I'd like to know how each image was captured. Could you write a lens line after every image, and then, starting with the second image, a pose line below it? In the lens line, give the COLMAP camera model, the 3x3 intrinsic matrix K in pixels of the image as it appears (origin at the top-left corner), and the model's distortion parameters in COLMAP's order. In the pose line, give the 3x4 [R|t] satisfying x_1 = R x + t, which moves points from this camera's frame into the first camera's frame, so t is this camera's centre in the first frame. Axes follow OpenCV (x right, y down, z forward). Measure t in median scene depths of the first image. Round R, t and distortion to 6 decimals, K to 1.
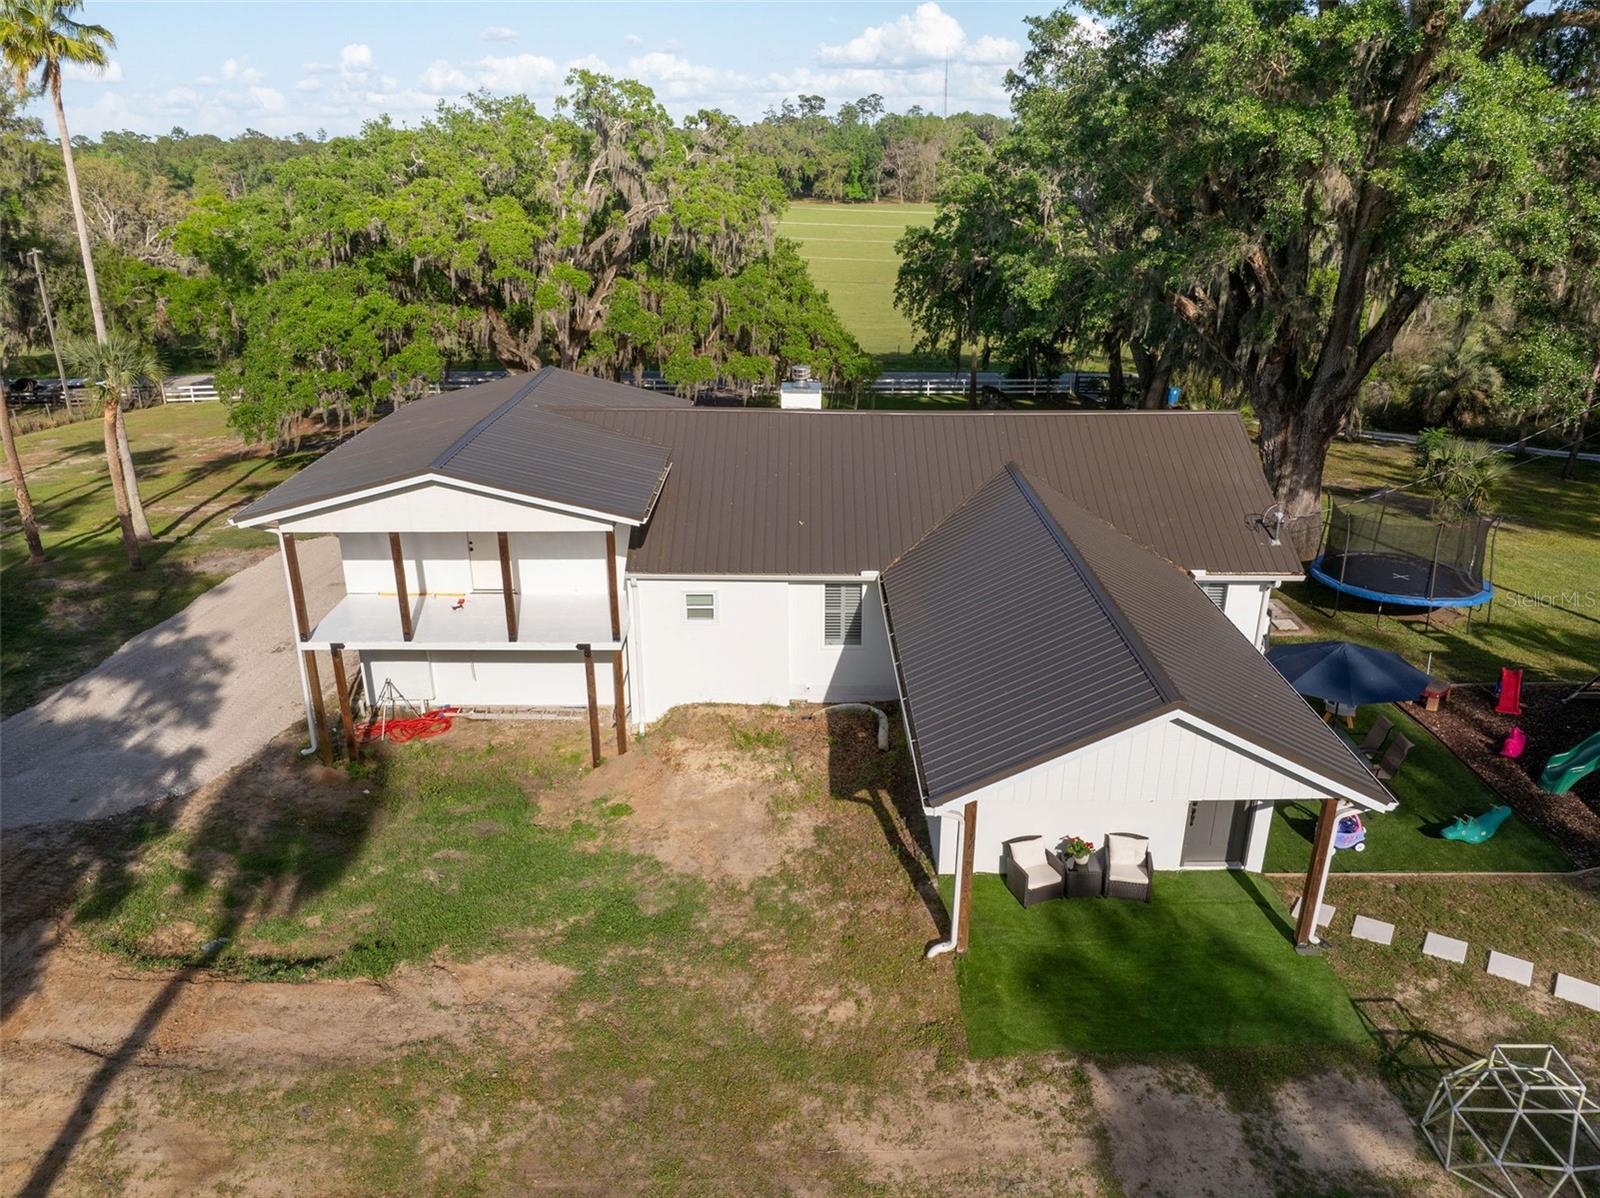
lens RADIAL K [[1142.8, 0, 807.6], [0, 1142.8, 598.5], [0, 0, 1]] dist [-0.032921, 0.005977]
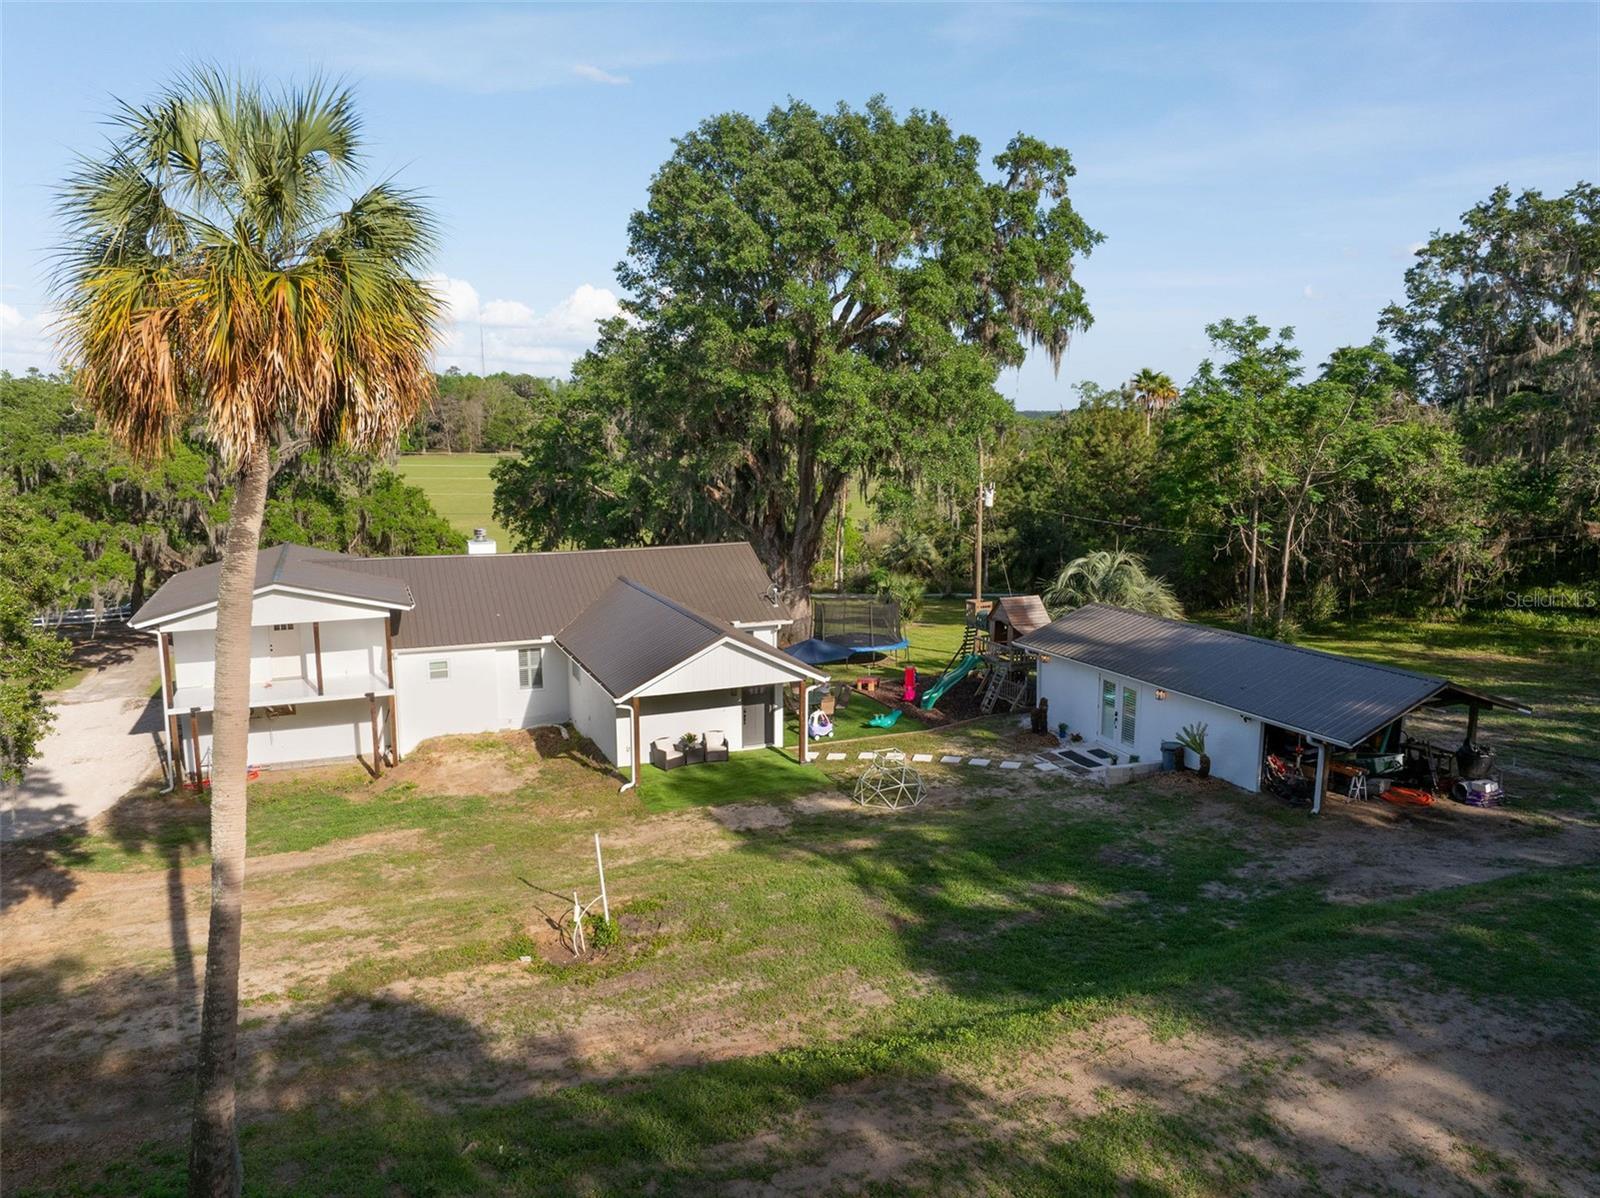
lens RADIAL K [[1142.8, 0, 807.6], [0, 1142.8, 598.5], [0, 0, 1]] dist [-0.032921, 0.005977]
pose [[0.924967, -0.063381, 0.374724, -0.186441], [0.139826, 0.973590, -0.180472, 0.240142], [-0.353389, 0.219327, 0.909402, -0.570381]]
